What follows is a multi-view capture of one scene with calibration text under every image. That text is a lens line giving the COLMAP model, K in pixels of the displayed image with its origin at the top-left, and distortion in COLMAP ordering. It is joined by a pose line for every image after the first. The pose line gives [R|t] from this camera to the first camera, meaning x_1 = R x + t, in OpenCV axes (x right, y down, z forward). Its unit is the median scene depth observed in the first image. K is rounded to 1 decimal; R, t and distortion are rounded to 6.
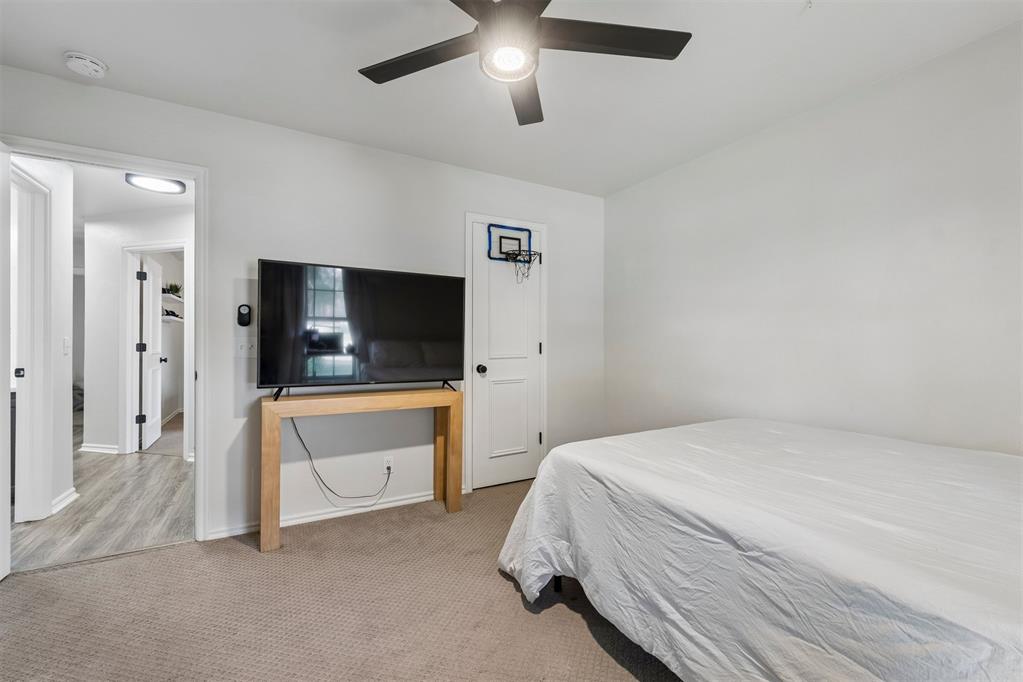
lens RADIAL K [[431.9, 0, 509.9], [0, 431.9, 342.1], [0, 0, 1]] dist [-0.007615, 0.001496]
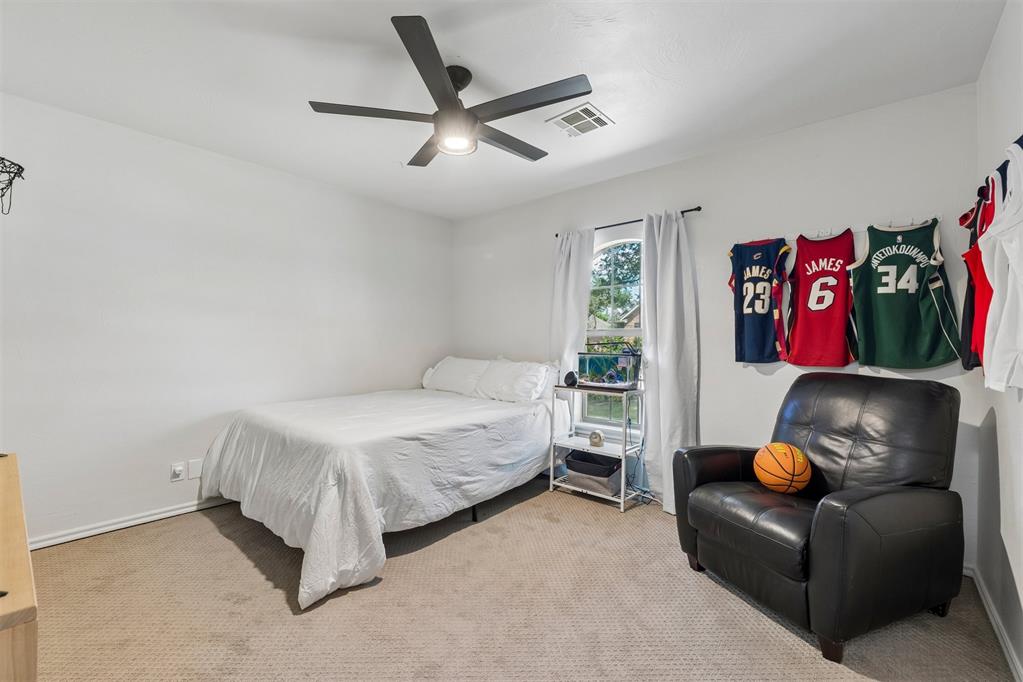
lens RADIAL K [[431.9, 0, 510.1], [0, 431.9, 339.8], [0, 0, 1]] dist [-0.007615, 0.001496]
pose [[-0.349179, 0.000529, 0.937056, -1.550139], [-0.006786, 0.999972, -0.003094, -0.011901], [-0.937031, -0.007439, -0.349166, 1.481391]]
